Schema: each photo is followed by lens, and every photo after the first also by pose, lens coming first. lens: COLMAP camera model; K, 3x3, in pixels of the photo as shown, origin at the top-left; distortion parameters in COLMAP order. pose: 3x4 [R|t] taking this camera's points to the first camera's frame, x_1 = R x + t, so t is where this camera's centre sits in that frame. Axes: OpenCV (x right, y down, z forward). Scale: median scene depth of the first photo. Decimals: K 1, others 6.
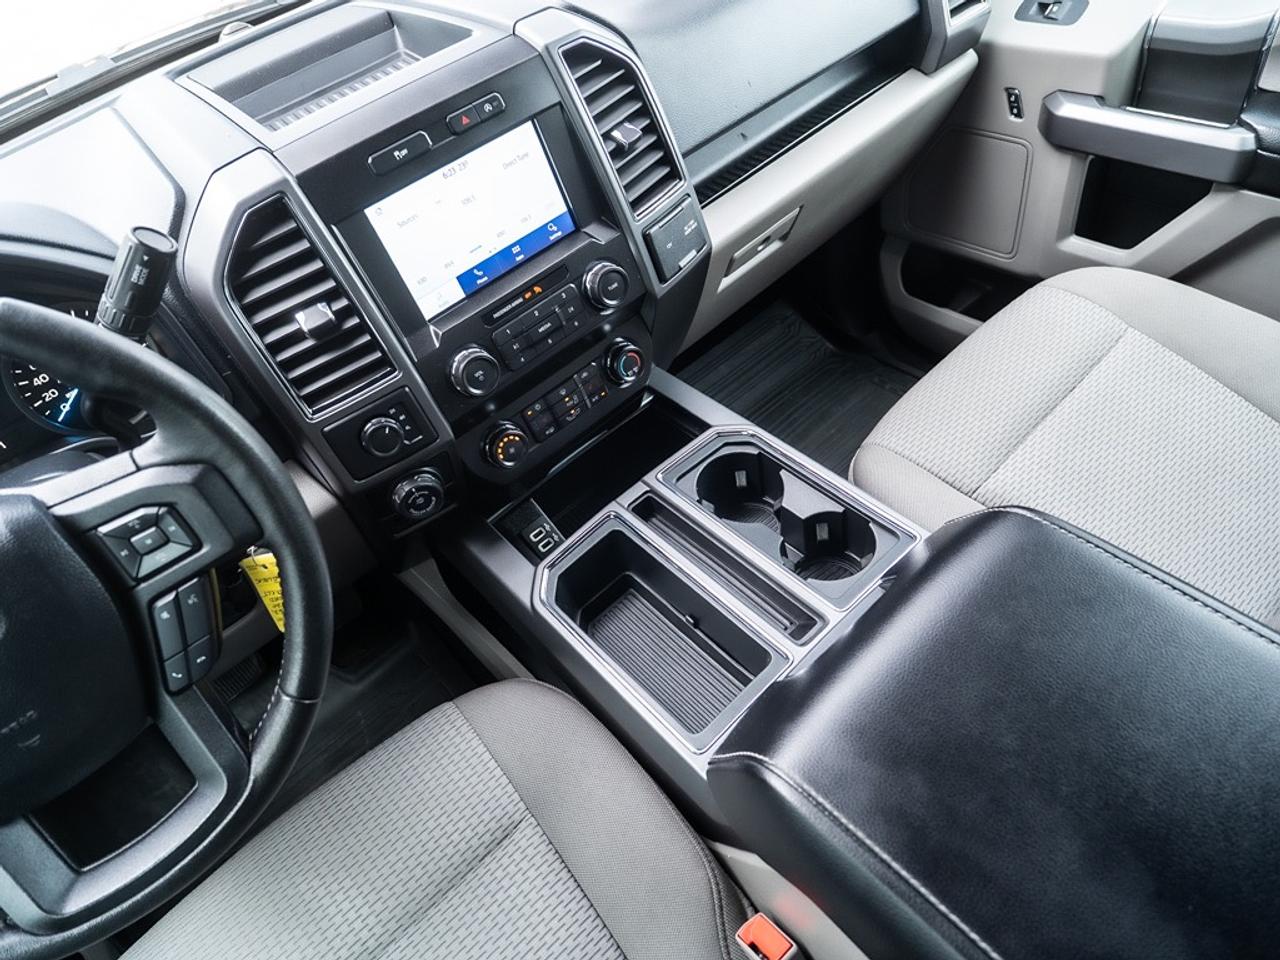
lens RADIAL K [[780.9, 0, 640.0], [0, 780.9, 480.0], [0, 0, 1]] dist [-0.017037, -0.002608]
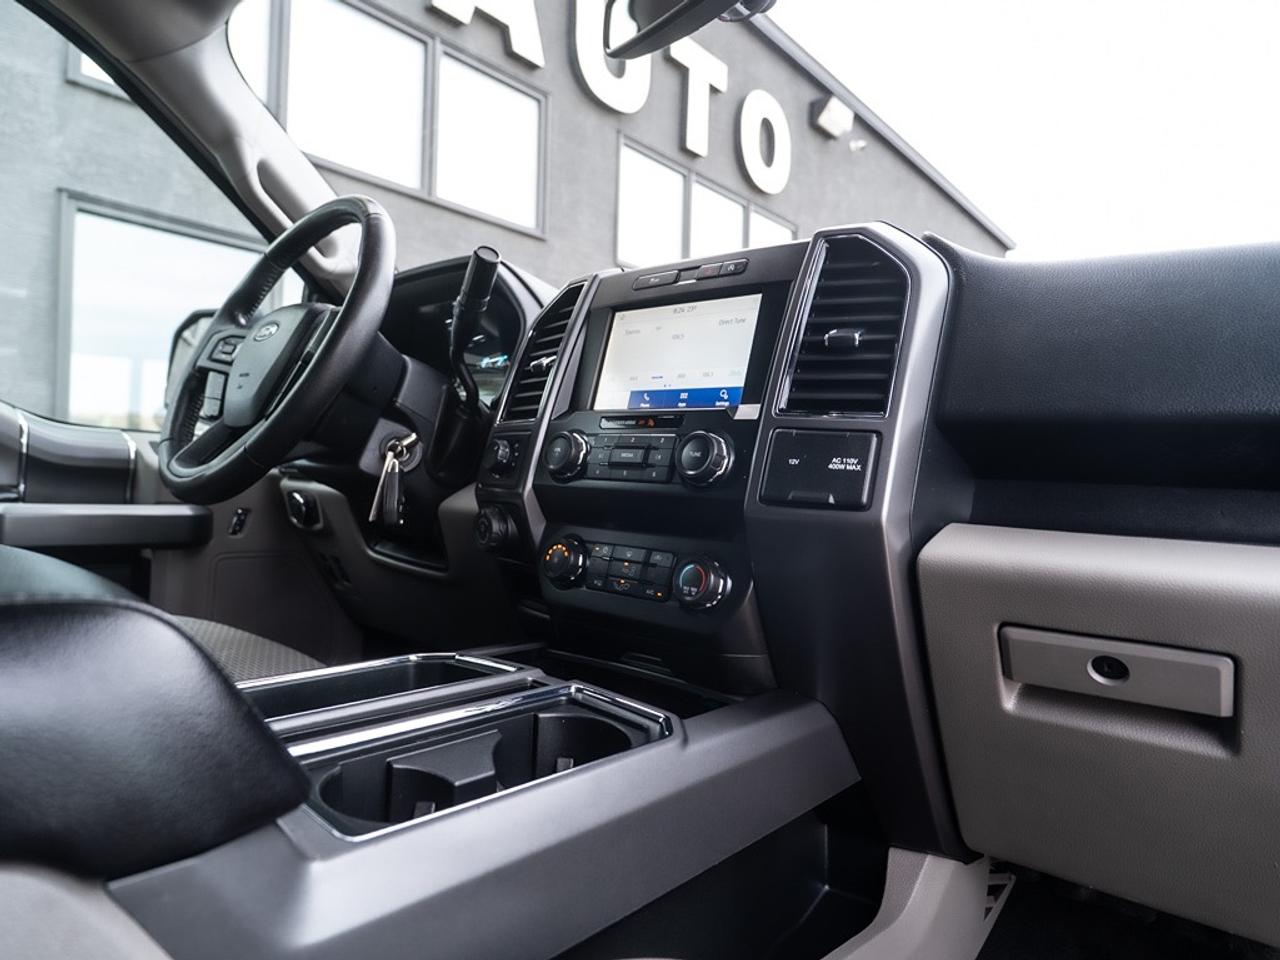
lens RADIAL K [[780.9, 0, 640.0], [0, 780.9, 480.0], [0, 0, 1]] dist [-0.017037, -0.002608]
pose [[0.119640, 0.194144, -0.973650, 0.822669], [-0.781237, 0.623590, 0.028346, -0.225723], [0.612662, 0.757260, 0.226279, 0.864114]]
